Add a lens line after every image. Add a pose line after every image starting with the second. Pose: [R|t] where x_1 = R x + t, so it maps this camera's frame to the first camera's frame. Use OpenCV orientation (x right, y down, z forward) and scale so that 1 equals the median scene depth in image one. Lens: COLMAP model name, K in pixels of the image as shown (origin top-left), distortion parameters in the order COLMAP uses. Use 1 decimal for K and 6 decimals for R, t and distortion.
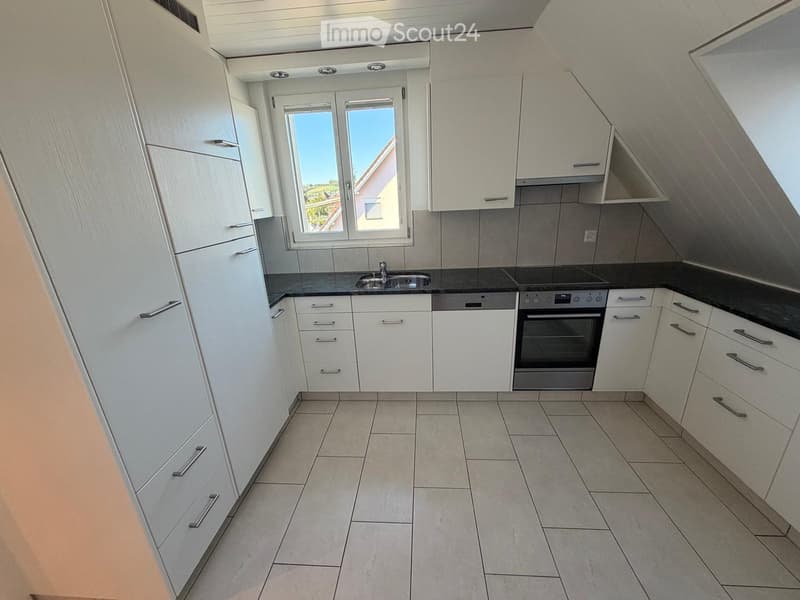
lens RADIAL K [[316.6, 0, 401.1], [0, 316.6, 299.3], [0, 0, 1]] dist [-0.001397, 0.000109]
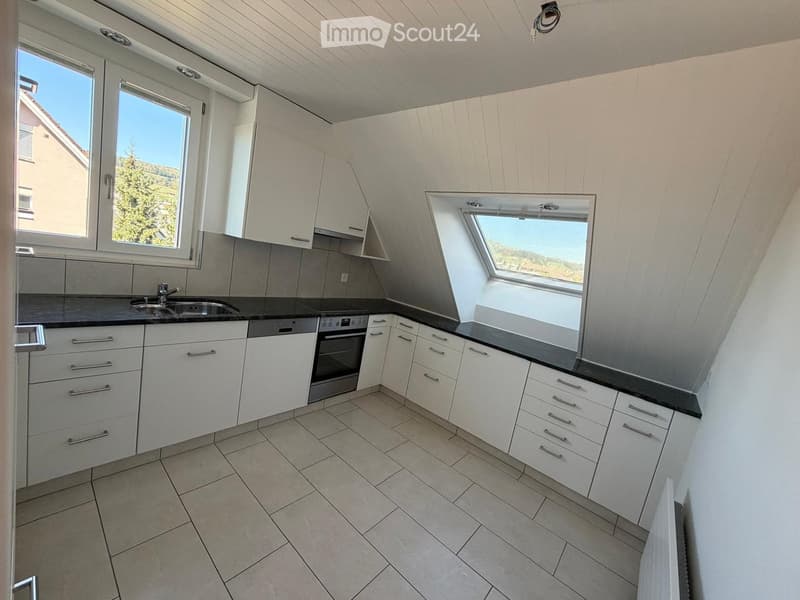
lens RADIAL K [[316.6, 0, 398.1], [0, 316.6, 299.4], [0, 0, 1]] dist [-0.001397, 0.000109]
pose [[0.576946, 0.037744, 0.815909, -0.437971], [0.049878, 0.995439, -0.081319, 0.020382], [-0.815258, 0.087613, 0.572432, 0.041085]]
